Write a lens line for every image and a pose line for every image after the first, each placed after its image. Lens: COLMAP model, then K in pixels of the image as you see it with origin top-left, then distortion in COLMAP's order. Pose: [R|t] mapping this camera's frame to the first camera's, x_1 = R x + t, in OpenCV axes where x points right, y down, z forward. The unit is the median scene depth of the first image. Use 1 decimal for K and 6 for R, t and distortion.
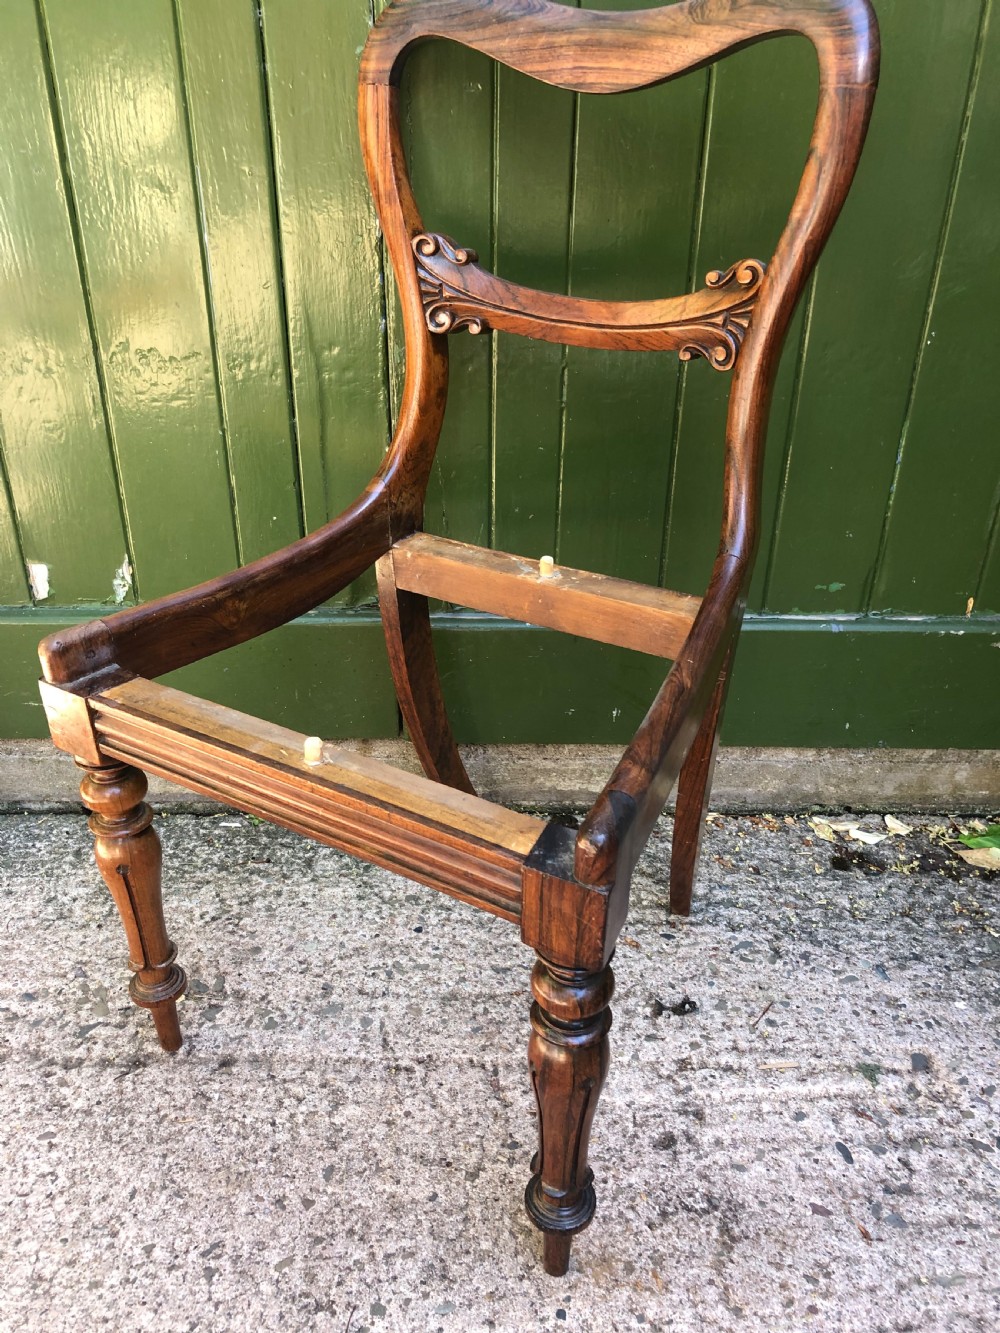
lens RADIAL K [[1073.1, 0, 497.8], [0, 1073.1, 673.8], [0, 0, 1]] dist [0.007271, -0.001125]
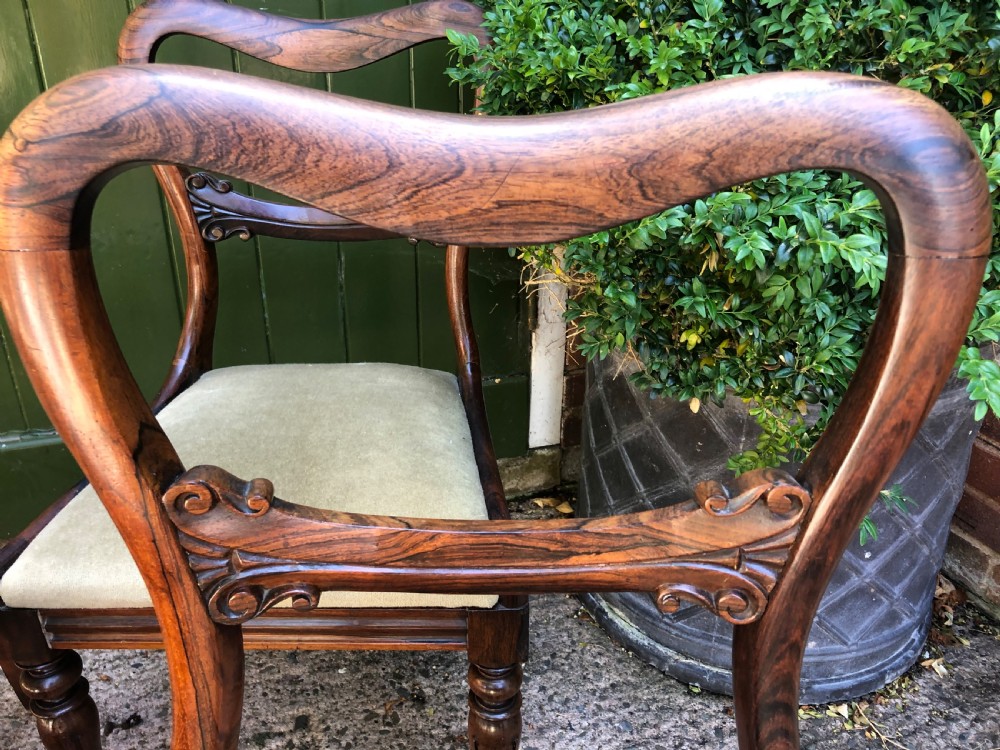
lens RADIAL K [[805.0, 0, 504.7], [0, 805.0, 366.2], [0, 0, 1]] dist [0.007271, -0.001125]
pose [[0.952955, -0.128672, 0.274444, 0.396221], [0.139325, 0.990053, -0.019596, -0.044172], [-0.269193, 0.056911, 0.961403, -0.119195]]
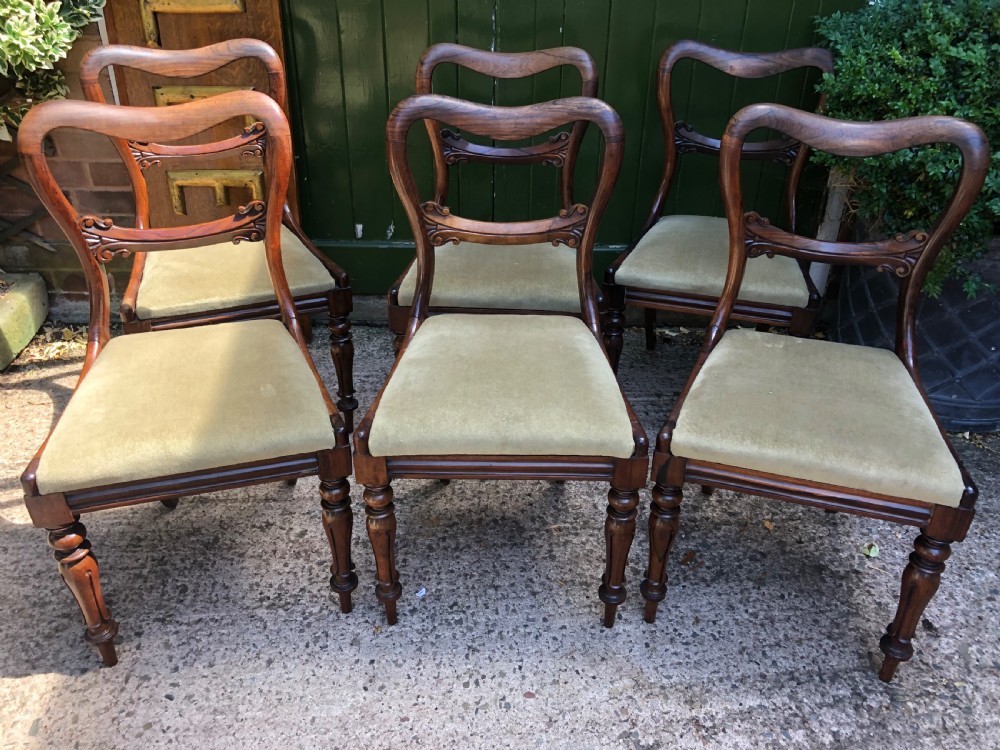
lens RADIAL K [[805.0, 0, 511.2], [0, 805.0, 364.3], [0, 0, 1]] dist [0.007271, -0.001125]
pose [[0.999849, 0.003523, 0.017001, -0.092493], [-0.004006, 0.999587, 0.028458, 0.208513], [-0.016894, -0.028522, 0.999450, -1.131533]]
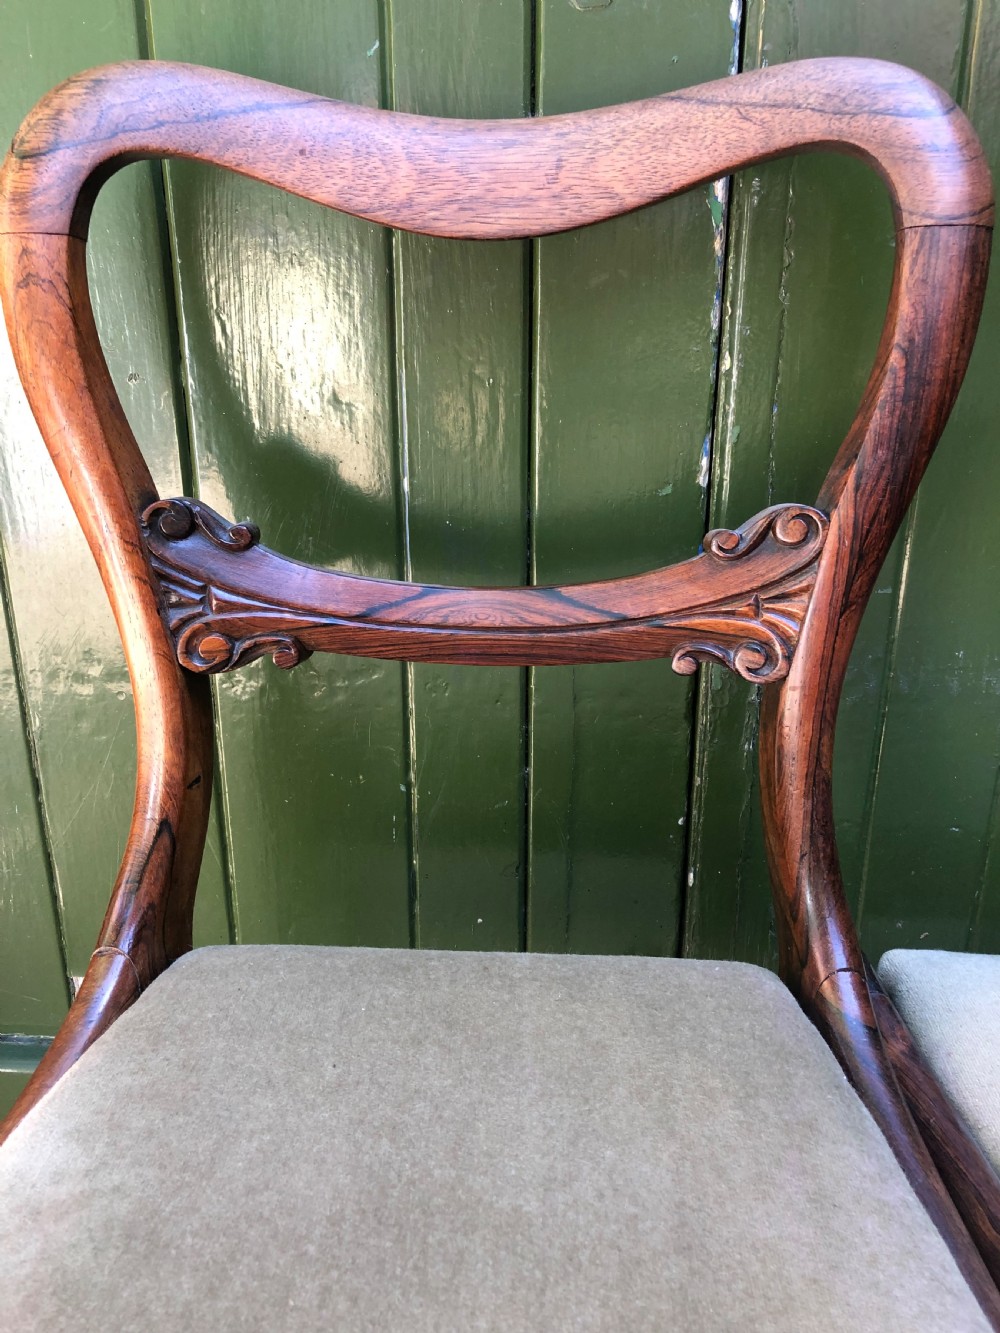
lens RADIAL K [[1073.1, 0, 510.2], [0, 1073.1, 664.0], [0, 0, 1]] dist [0.007271, -0.001125]
pose [[0.999909, -0.002527, -0.013262, -0.057417], [0.000584, 0.989498, -0.144544, -0.134756], [0.013488, 0.144523, 0.989409, 0.275379]]
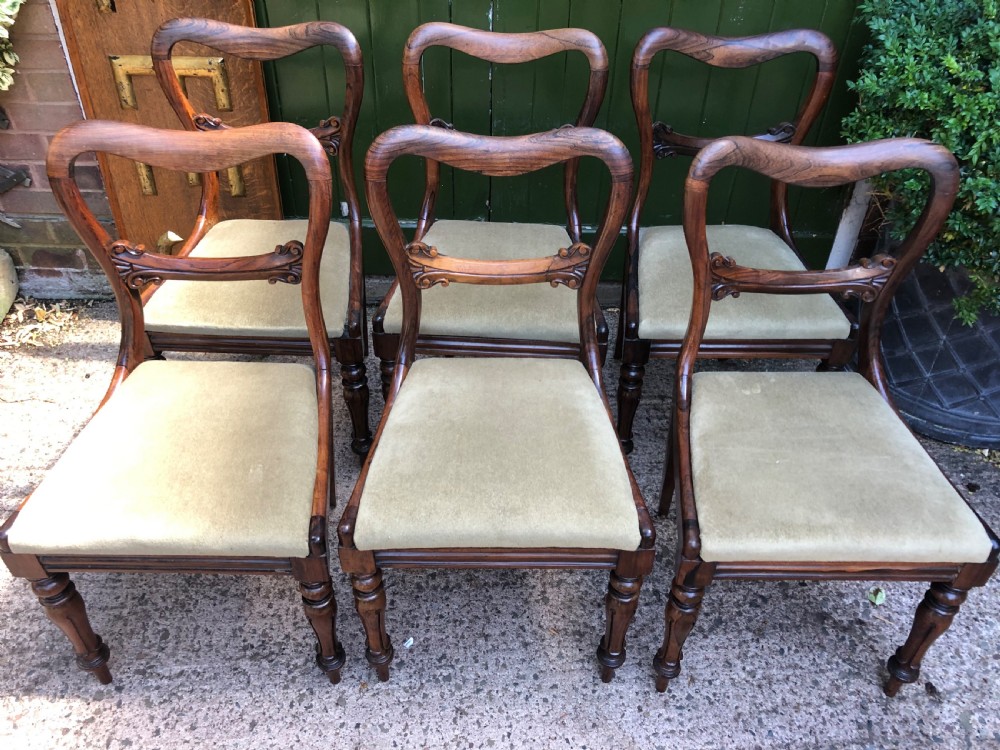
lens RADIAL K [[805.0, 0, 504.2], [0, 805.0, 360.2], [0, 0, 1]] dist [0.007271, -0.001125]
pose [[0.999846, 0.015327, 0.008600, -0.081348], [-0.016600, 0.984303, 0.175704, -0.082941], [-0.005772, -0.175820, 0.984405, -0.986994]]
